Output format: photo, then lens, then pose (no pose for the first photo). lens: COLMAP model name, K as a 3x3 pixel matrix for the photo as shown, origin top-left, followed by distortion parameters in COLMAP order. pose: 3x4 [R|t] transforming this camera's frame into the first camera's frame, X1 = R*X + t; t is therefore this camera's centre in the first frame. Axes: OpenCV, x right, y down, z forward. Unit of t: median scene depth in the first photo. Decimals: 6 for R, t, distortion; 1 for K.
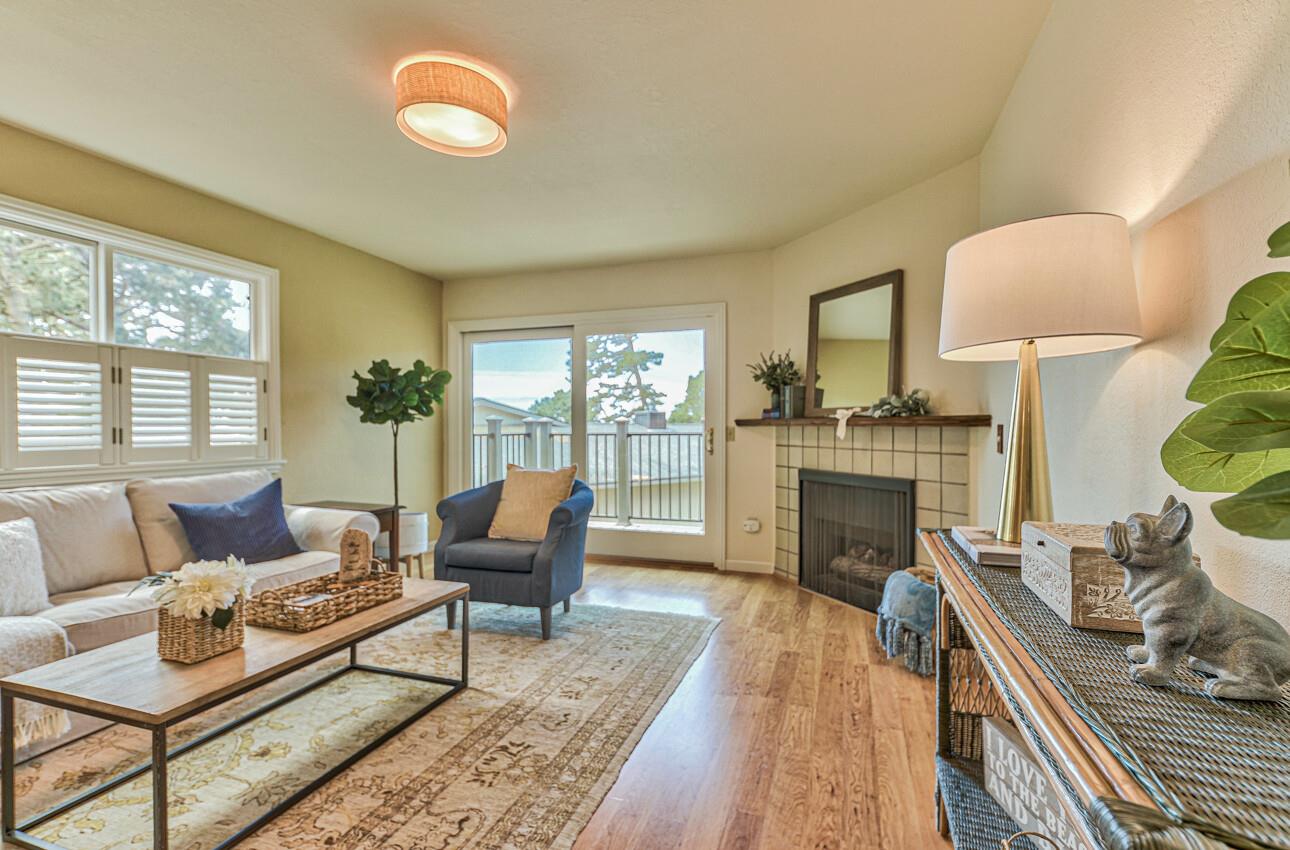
lens RADIAL K [[569.6, 0, 646.5], [0, 569.6, 440.7], [0, 0, 1]] dist [0.002992, 0.000278]
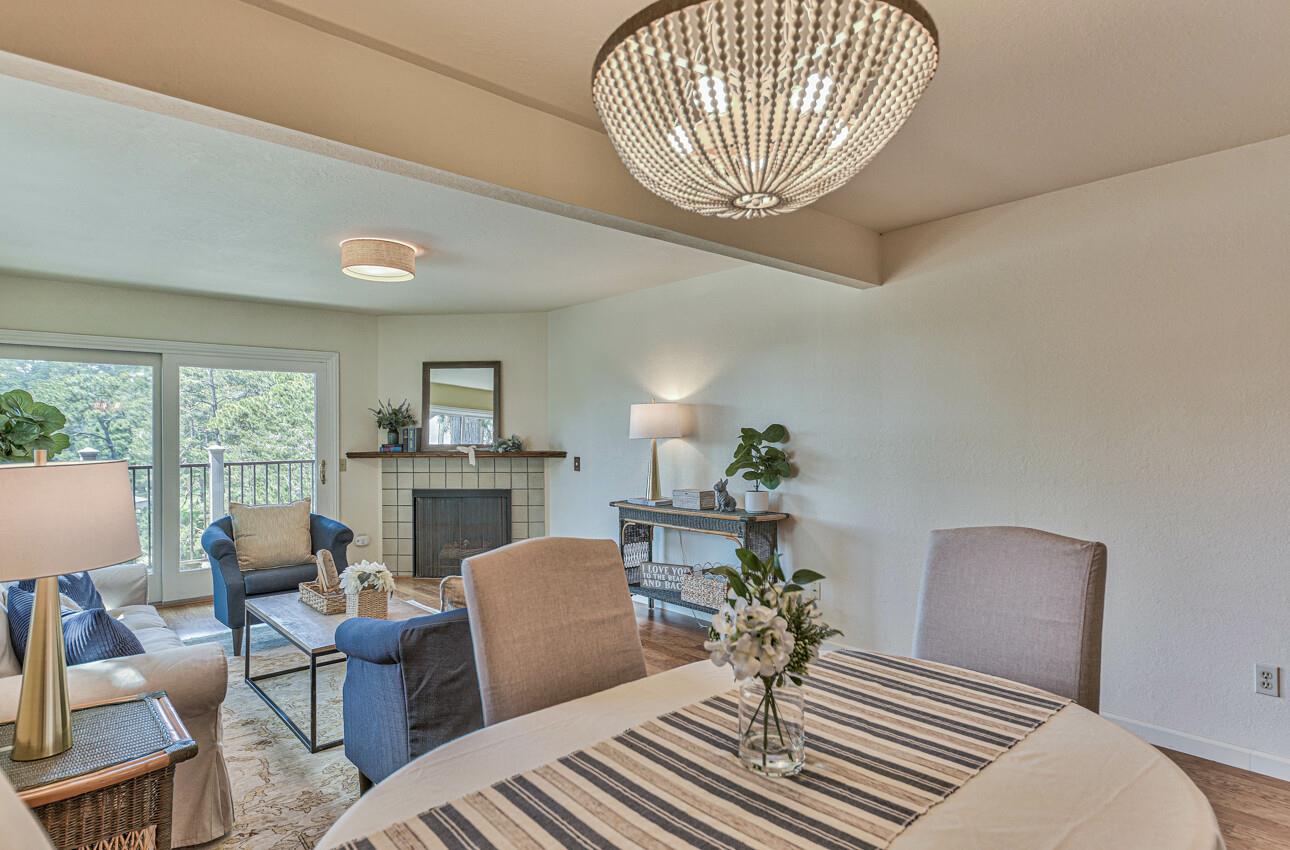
lens RADIAL K [[738.2, 0, 652.0], [0, 738.2, 426.6], [0, 0, 1]] dist [0.002004, 0.000262]
pose [[0.473445, 0.004853, 0.880810, -1.237817], [0.027742, 0.999407, -0.020418, -0.058666], [-0.880387, 0.034102, 0.473029, -0.390658]]
